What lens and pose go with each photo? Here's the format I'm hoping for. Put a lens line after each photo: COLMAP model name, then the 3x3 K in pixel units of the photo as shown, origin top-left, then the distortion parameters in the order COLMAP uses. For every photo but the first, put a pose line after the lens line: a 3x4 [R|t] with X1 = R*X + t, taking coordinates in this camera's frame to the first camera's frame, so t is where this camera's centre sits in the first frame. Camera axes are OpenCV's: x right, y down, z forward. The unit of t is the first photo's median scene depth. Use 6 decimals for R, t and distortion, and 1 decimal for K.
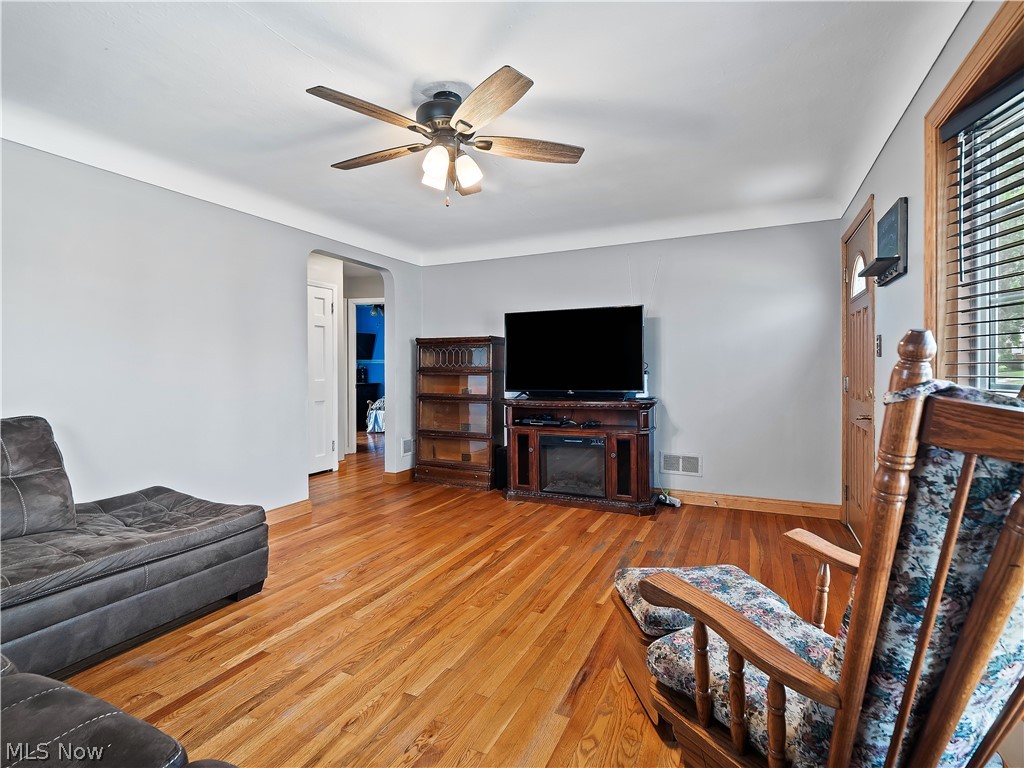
lens RADIAL K [[504.6, 0, 513.5], [0, 504.6, 372.8], [0, 0, 1]] dist [0.000242, -0.000536]
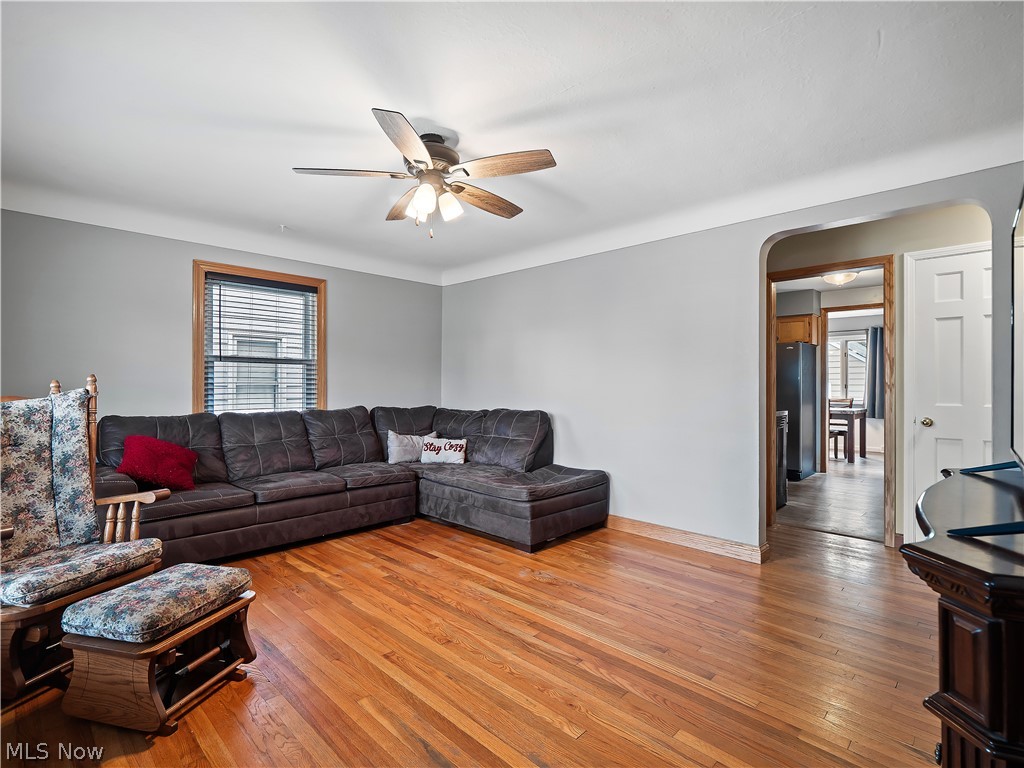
lens RADIAL K [[504.6, 0, 505.8], [0, 504.6, 381.9], [0, 0, 1]] dist [0.000242, -0.000536]
pose [[-0.329030, -0.000043, -0.944320, 0.809500], [-0.011026, 0.999932, 0.003796, -0.020828], [0.944255, 0.011661, -0.329008, 1.445330]]
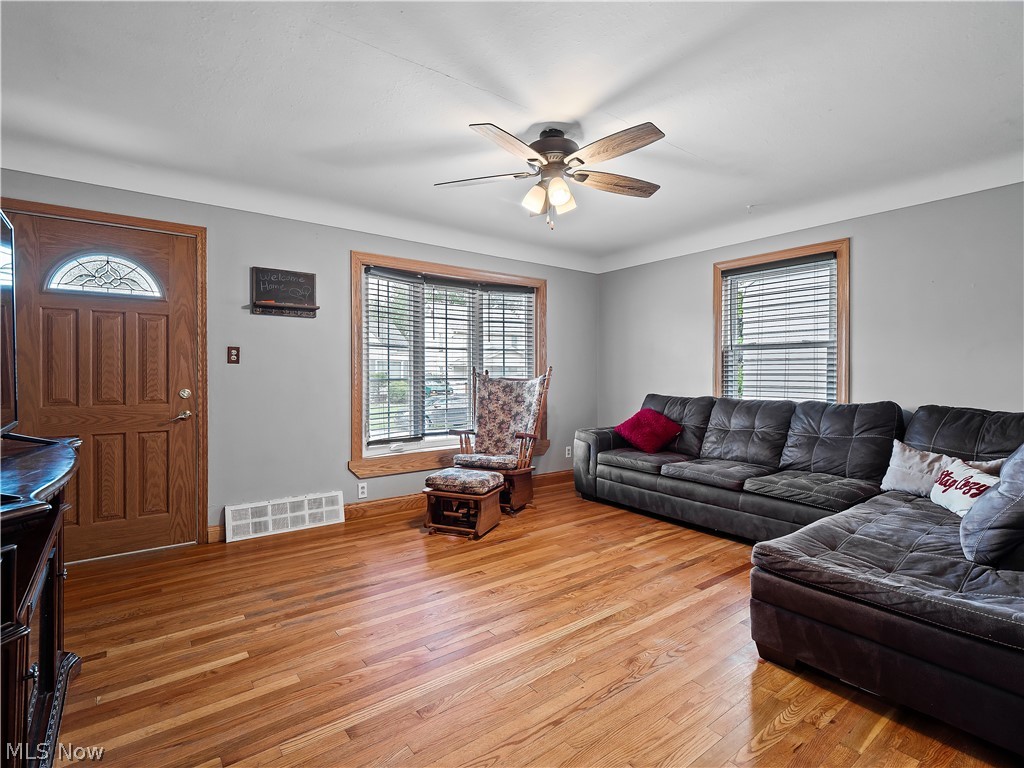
lens RADIAL K [[504.6, 0, 505.6], [0, 504.6, 378.2], [0, 0, 1]] dist [0.000242, -0.000536]
pose [[-0.882746, -0.000176, 0.469851, -0.549286], [0.009477, 0.999790, 0.018179, -0.012531], [-0.469755, 0.020501, -0.882559, 1.965230]]
